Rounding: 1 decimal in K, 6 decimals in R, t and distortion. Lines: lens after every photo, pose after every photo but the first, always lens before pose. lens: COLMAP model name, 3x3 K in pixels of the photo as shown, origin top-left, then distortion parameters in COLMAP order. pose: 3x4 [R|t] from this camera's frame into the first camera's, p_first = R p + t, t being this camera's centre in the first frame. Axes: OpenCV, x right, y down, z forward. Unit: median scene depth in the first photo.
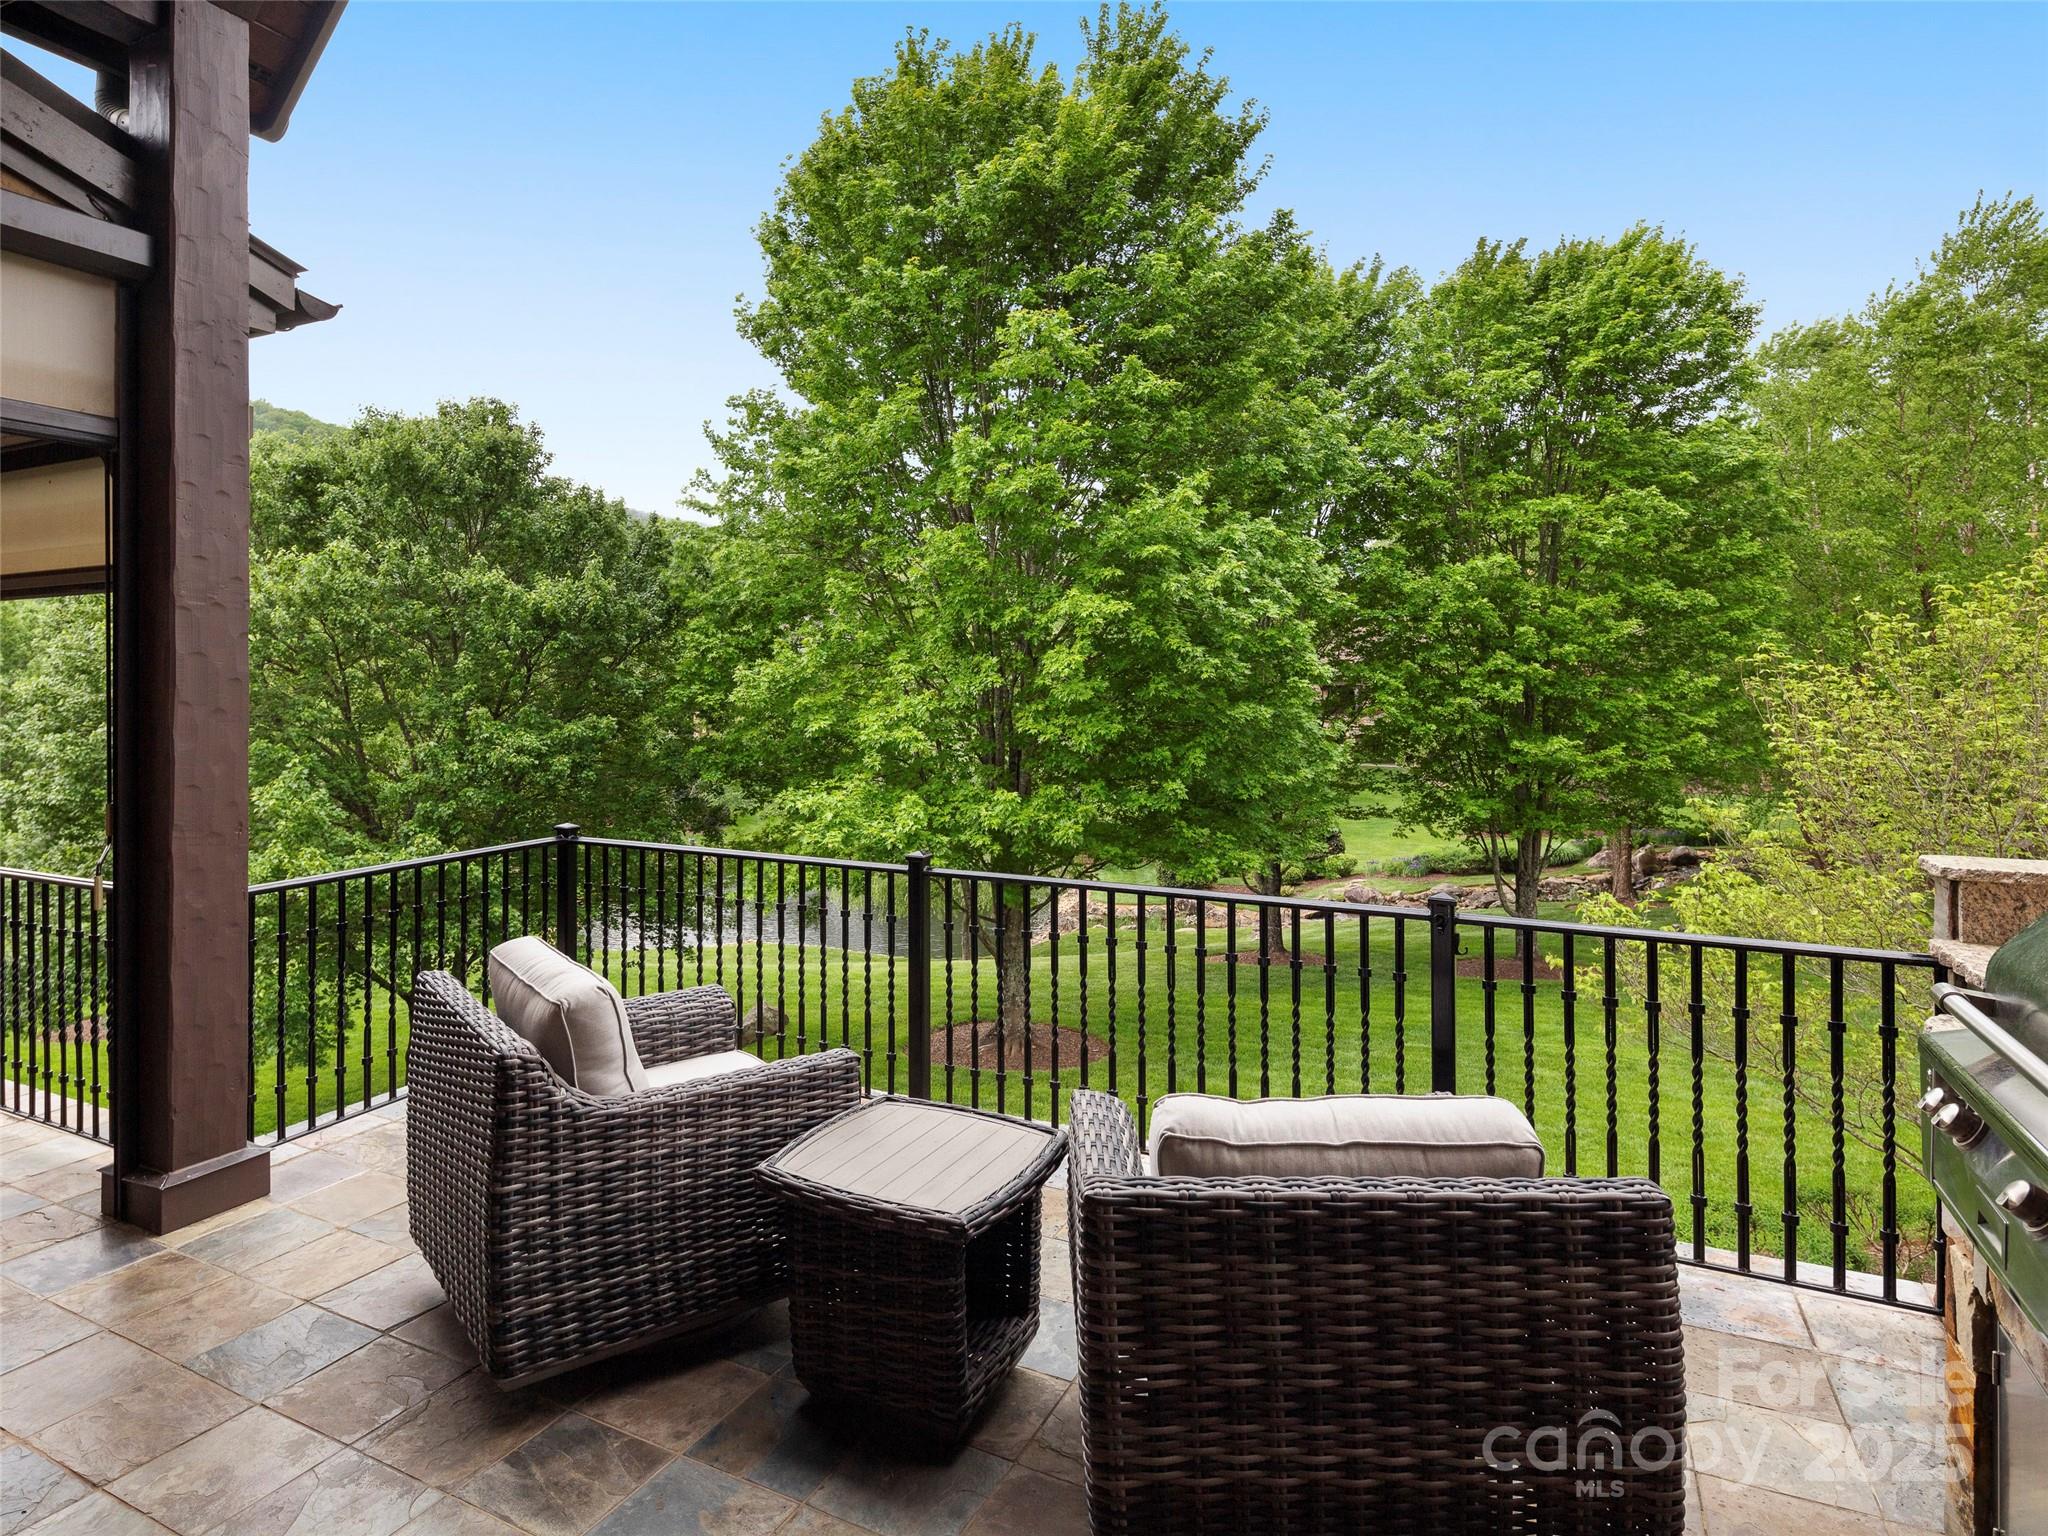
lens RADIAL K [[1130.8, 0, 952.7], [0, 1130.8, 662.0], [0, 0, 1]] dist [0.003126, -0.006769]
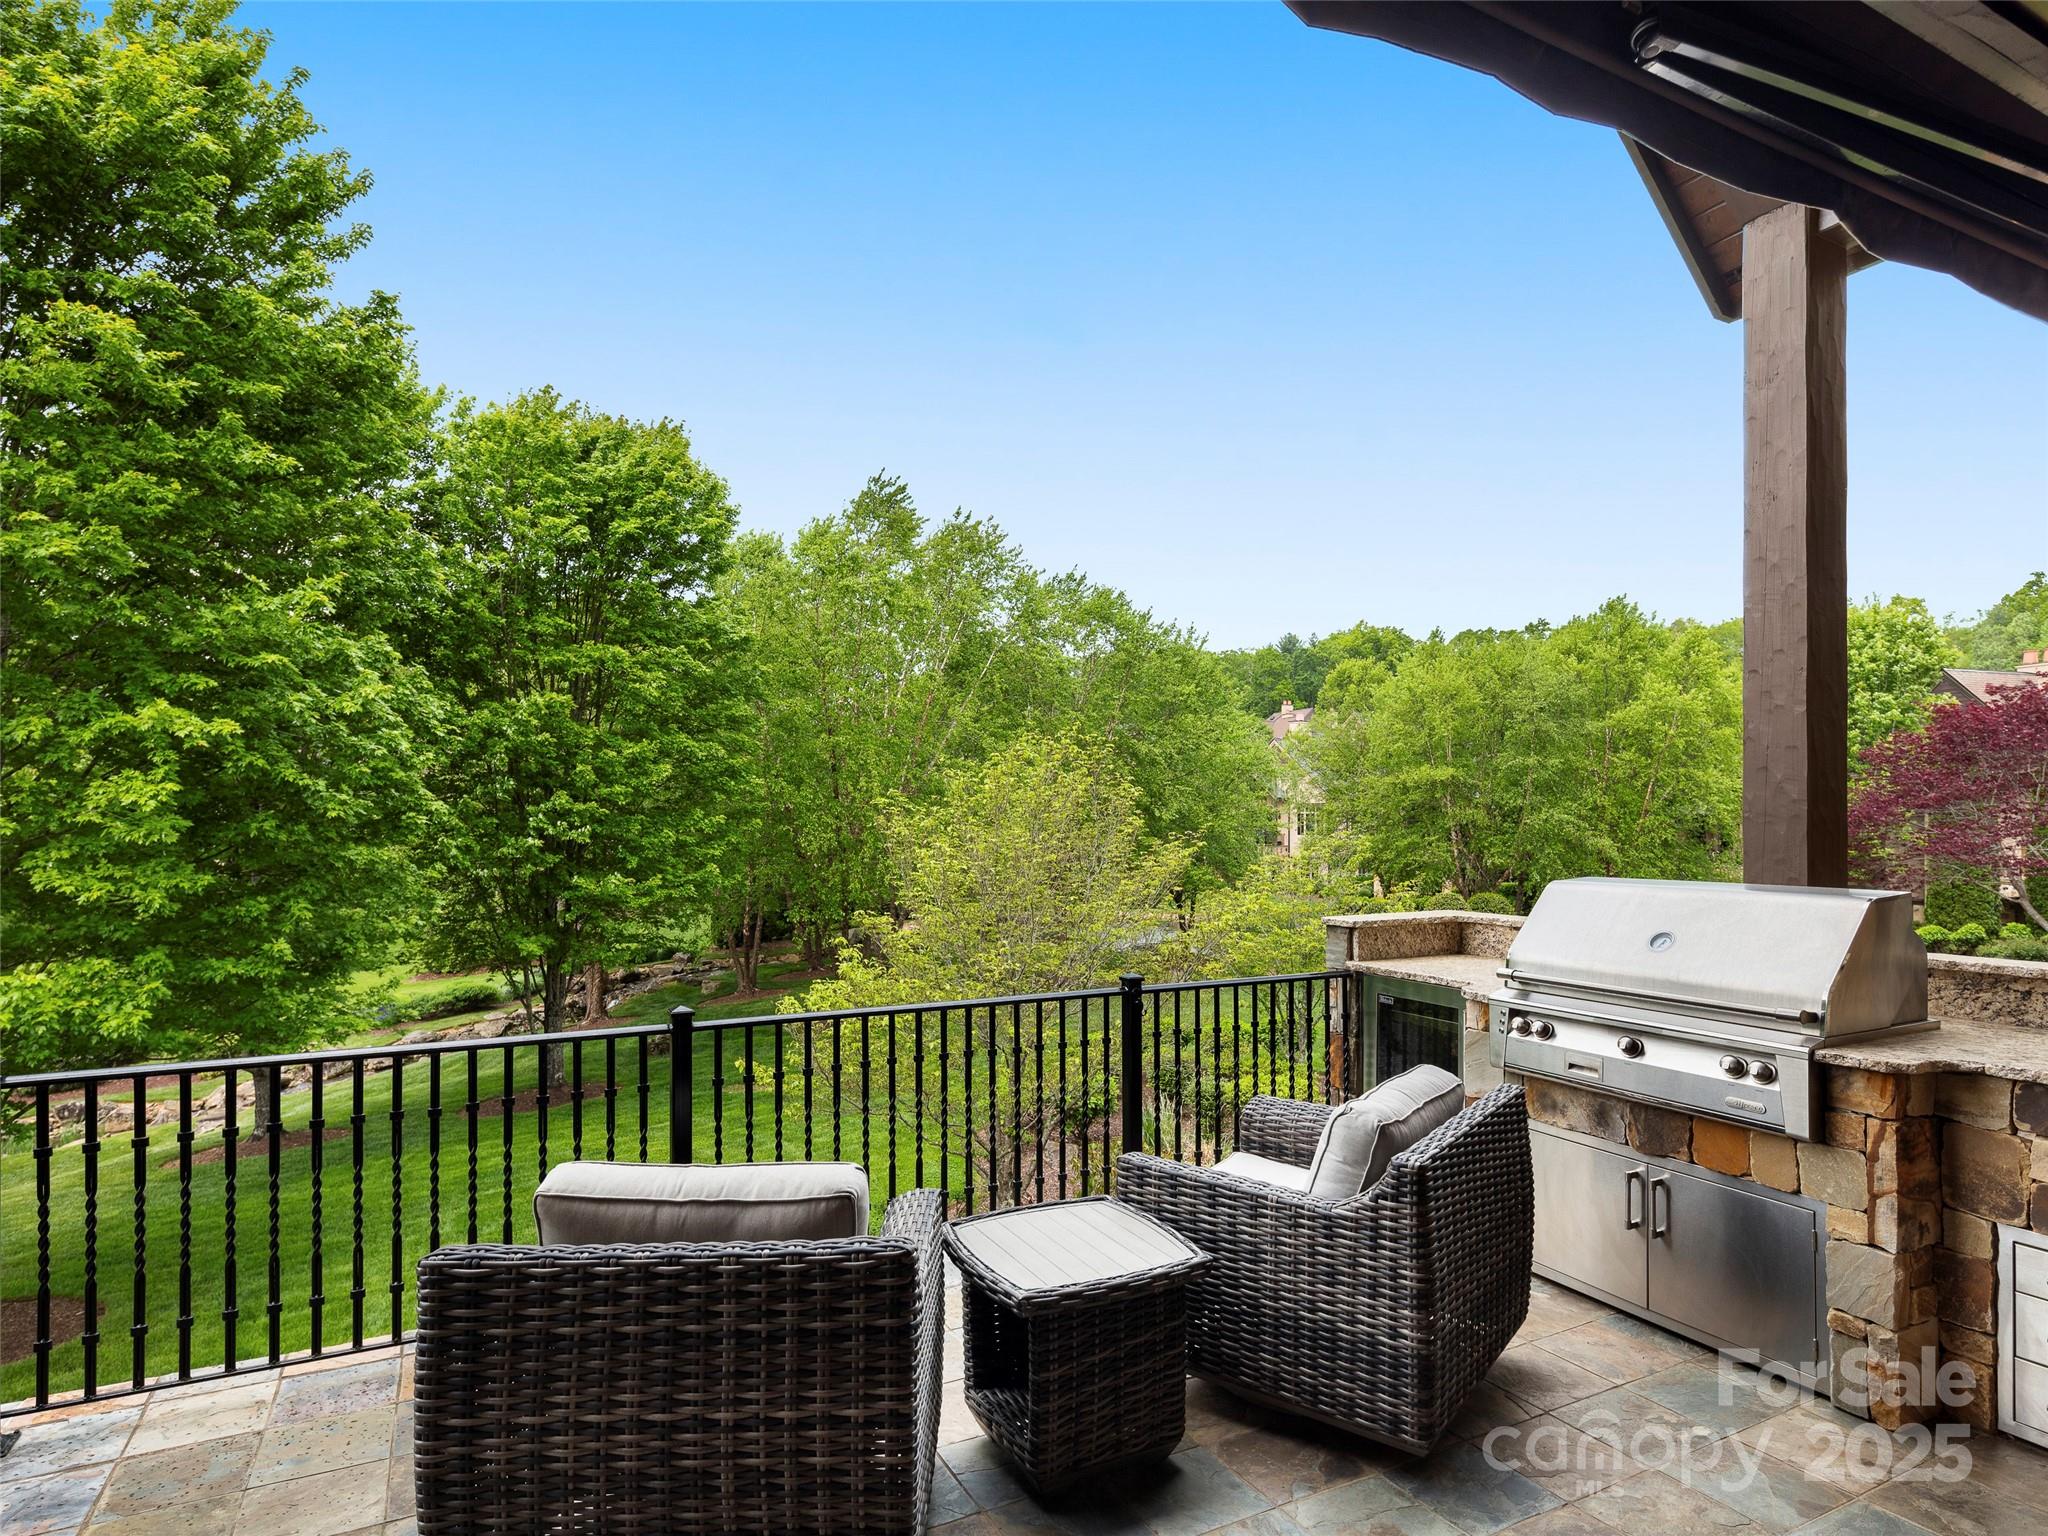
lens RADIAL K [[1130.8, 0, 1027.8], [0, 1130.8, 816.3], [0, 0, 1]] dist [0.003126, -0.006769]
pose [[0.569155, -0.001619, 0.822228, -0.132674], [-0.009026, 0.999925, 0.008217, 0.001991], [-0.822181, -0.012099, 0.569098, 0.058098]]
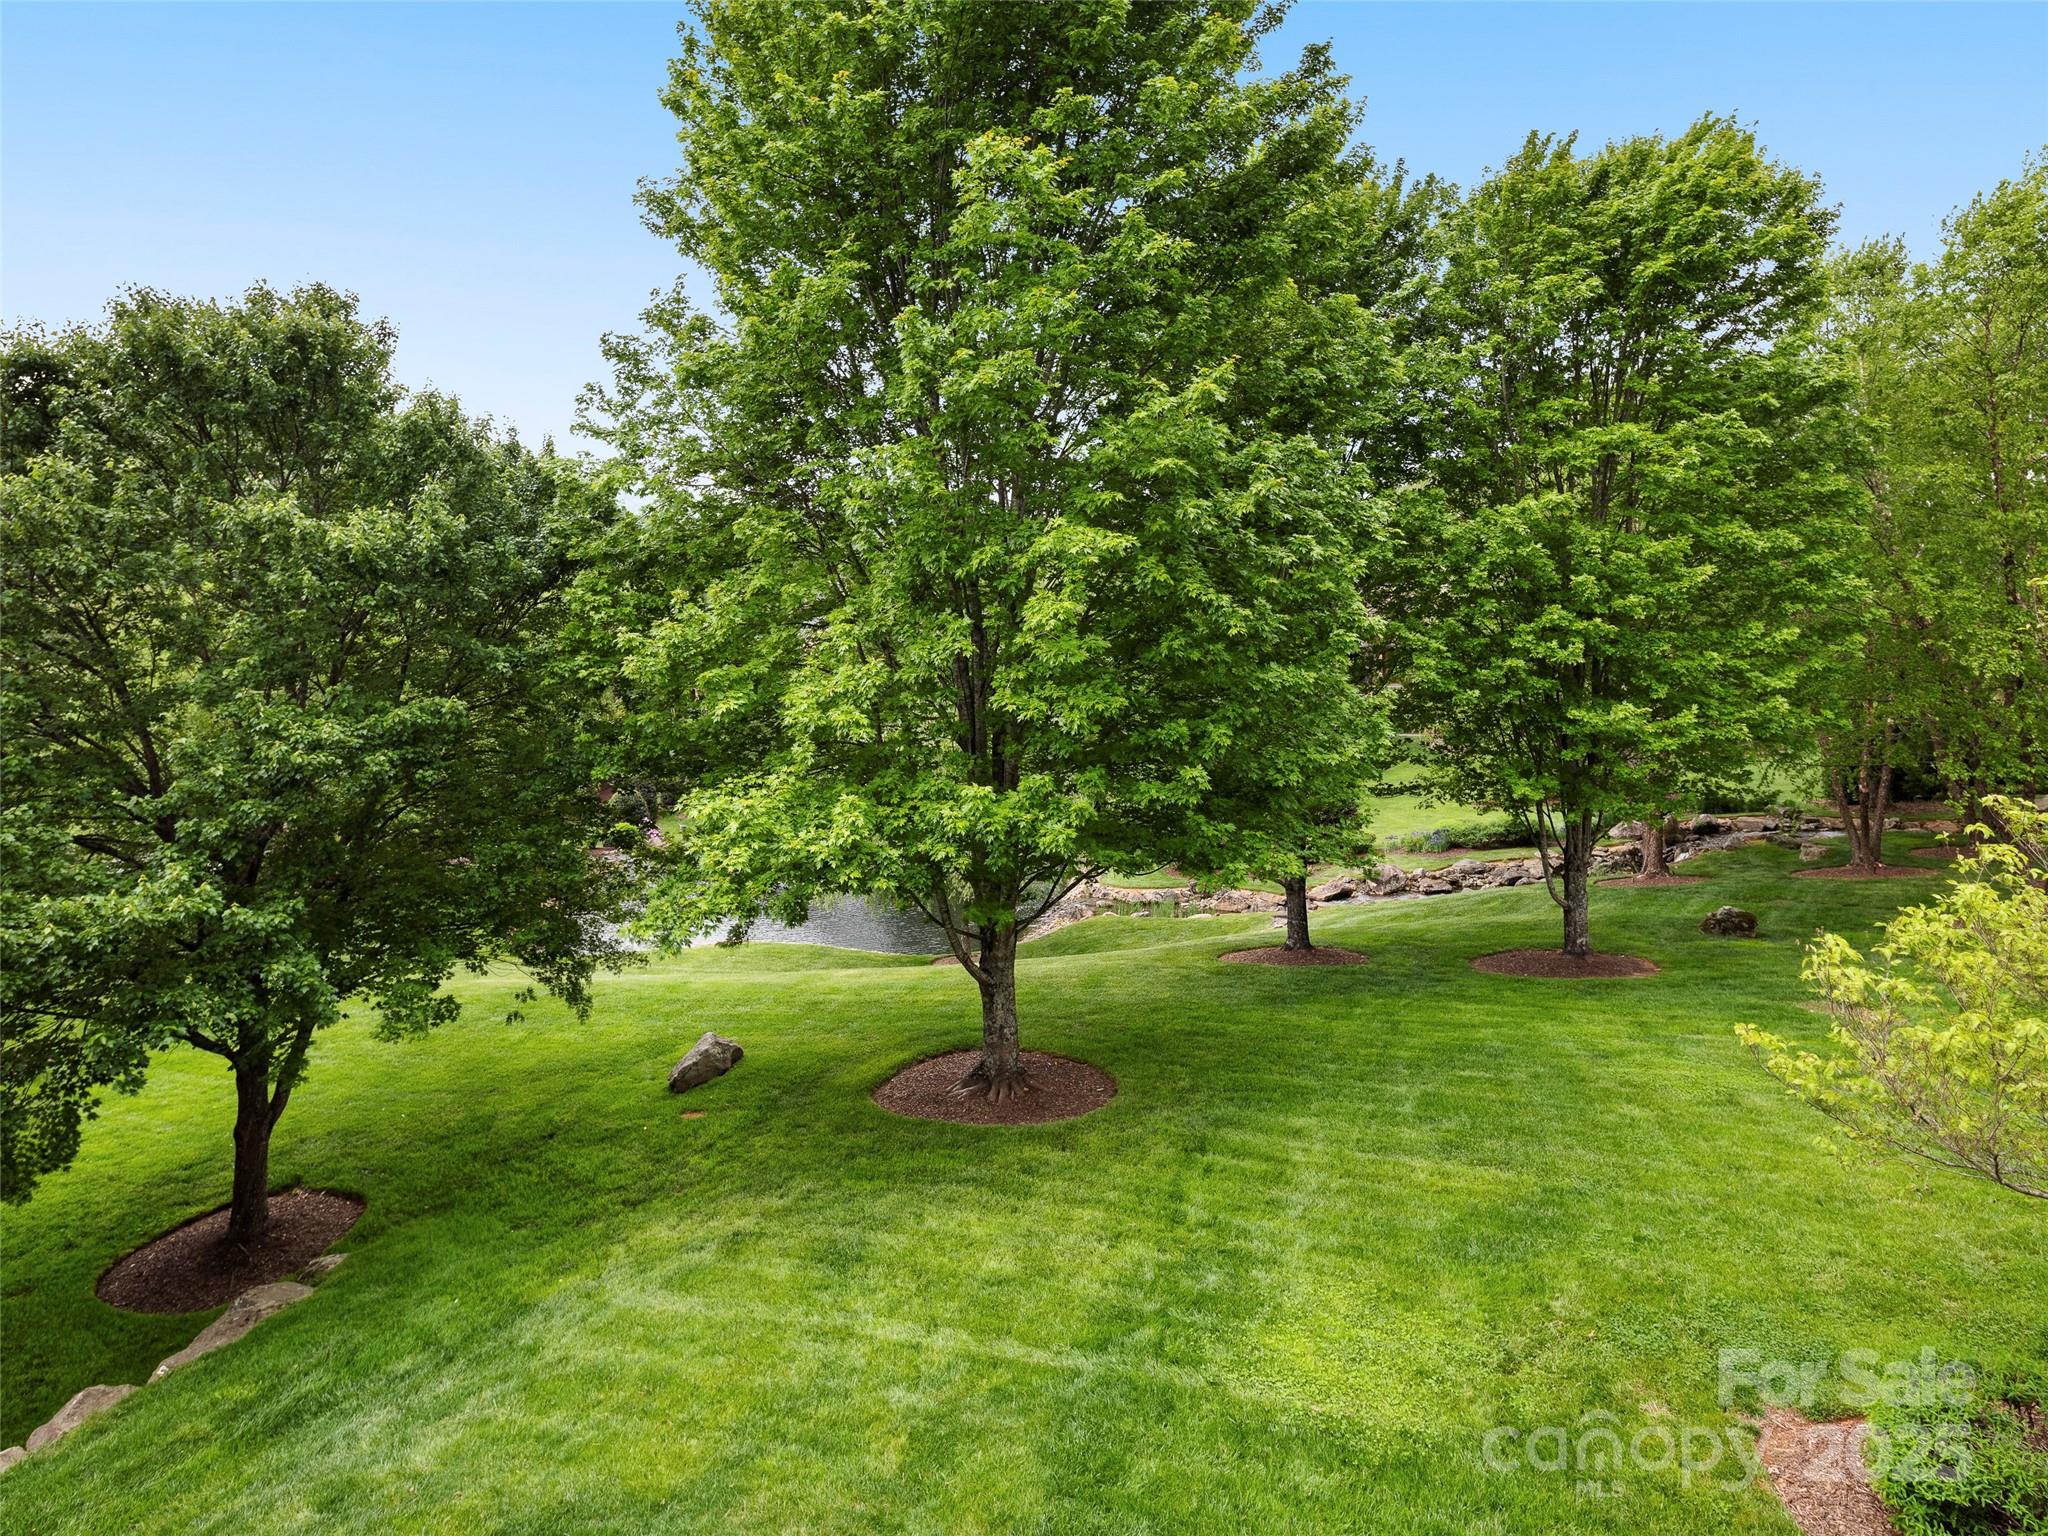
lens RADIAL K [[1130.8, 0, 1030.9], [0, 1130.8, 671.8], [0, 0, 1]] dist [0.003126, -0.006769]
pose [[0.997641, -0.016730, 0.066579, 0.025746], [0.014717, 0.999423, 0.030608, 0.010658], [-0.067053, -0.029556, 0.997312, 0.177835]]
